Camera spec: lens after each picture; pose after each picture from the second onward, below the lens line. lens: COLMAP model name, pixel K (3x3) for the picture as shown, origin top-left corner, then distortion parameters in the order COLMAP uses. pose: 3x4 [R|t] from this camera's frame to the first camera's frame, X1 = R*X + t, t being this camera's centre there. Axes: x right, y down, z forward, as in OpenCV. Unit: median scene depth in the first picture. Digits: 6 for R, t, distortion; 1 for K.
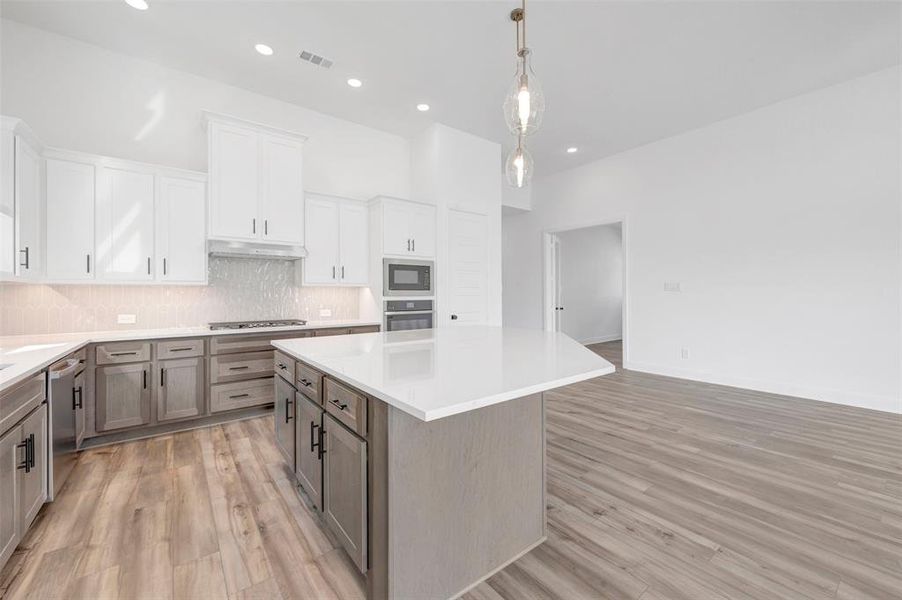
lens RADIAL K [[366.3, 0, 455.3], [0, 366.3, 294.5], [0, 0, 1]] dist [0.001717, -0.000423]
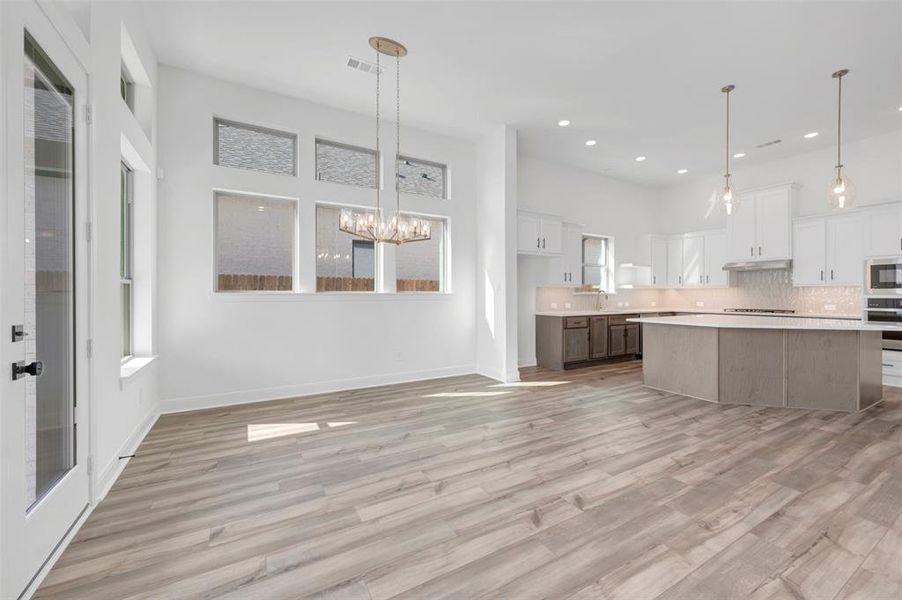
lens RADIAL K [[366.3, 0, 447.0], [0, 366.3, 291.8], [0, 0, 1]] dist [0.001717, -0.000423]
pose [[-0.138386, -0.003068, -0.990374, 1.632869], [0.000169, 0.999995, -0.003122, 0.001739], [0.990378, -0.000599, -0.138385, -0.187482]]
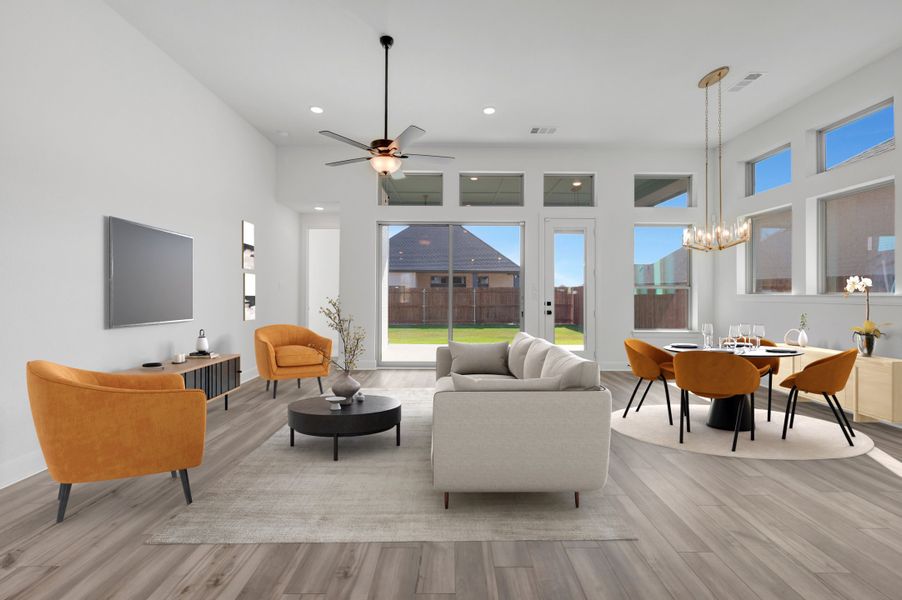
lens RADIAL K [[366.3, 0, 454.2], [0, 366.3, 291.7], [0, 0, 1]] dist [0.001717, -0.000423]
pose [[-0.790074, 0.001689, 0.613009, 0.454425], [-0.001322, 0.999989, -0.004458, -0.002297], [-0.613009, -0.004333, -0.790064, 1.052649]]
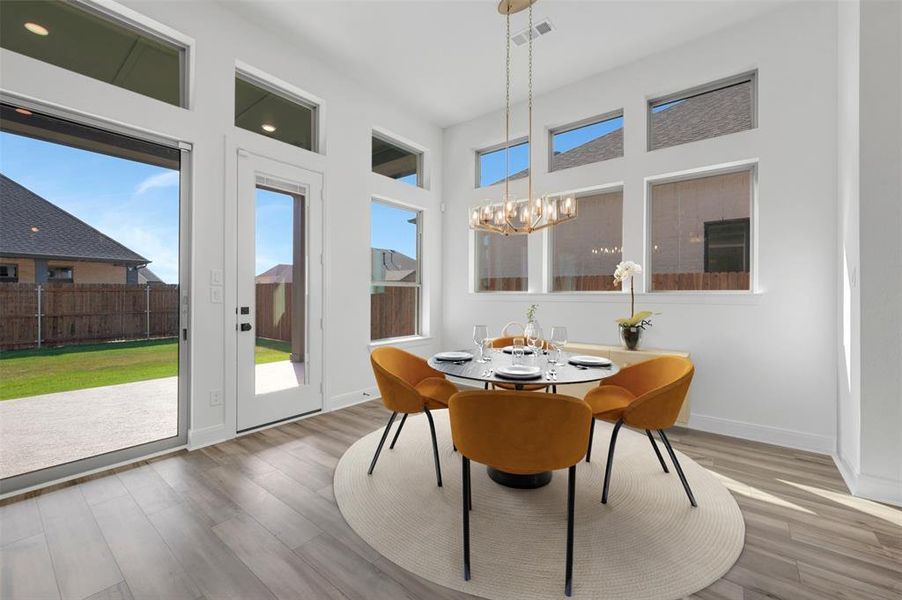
lens RADIAL K [[366.3, 0, 452.2], [0, 366.3, 291.9], [0, 0, 1]] dist [0.001717, -0.000423]
pose [[-0.971730, -0.001468, -0.236091, 0.922019], [-0.000185, 0.999985, -0.005457, 0.004620], [0.236095, -0.005259, -0.971716, 0.358905]]
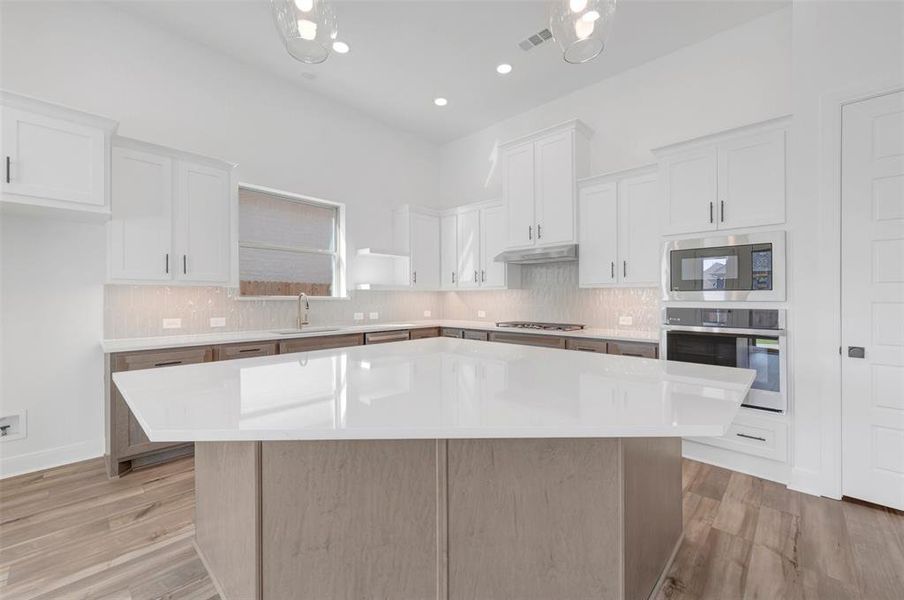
lens RADIAL K [[367.1, 0, 450.4], [0, 367.1, 296.6], [0, 0, 1]] dist [0.001717, -0.000423]
pose [[0.145820, 0.001135, -0.989311, 0.592904], [-0.001501, 0.999998, 0.000926, -0.002950], [0.989310, 0.001350, 0.145821, 0.770301]]
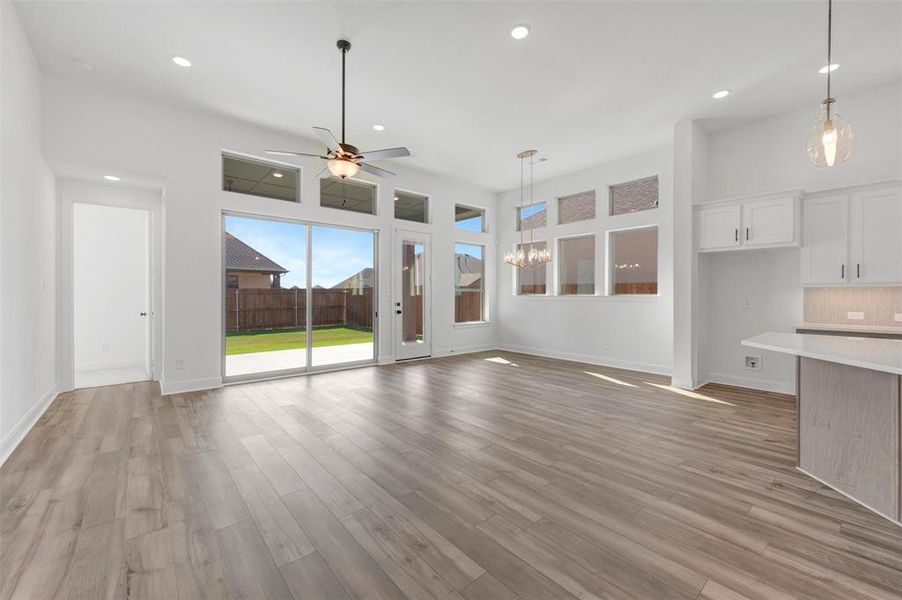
lens RADIAL K [[366.3, 0, 456.5], [0, 366.3, 300.6], [0, 0, 1]] dist [0.001717, -0.000423]
pose [[-0.998796, 0.002899, -0.048974, 1.005030], [0.002093, 0.999862, 0.016503, -0.006720], [0.049015, 0.016381, -0.998664, 1.443054]]
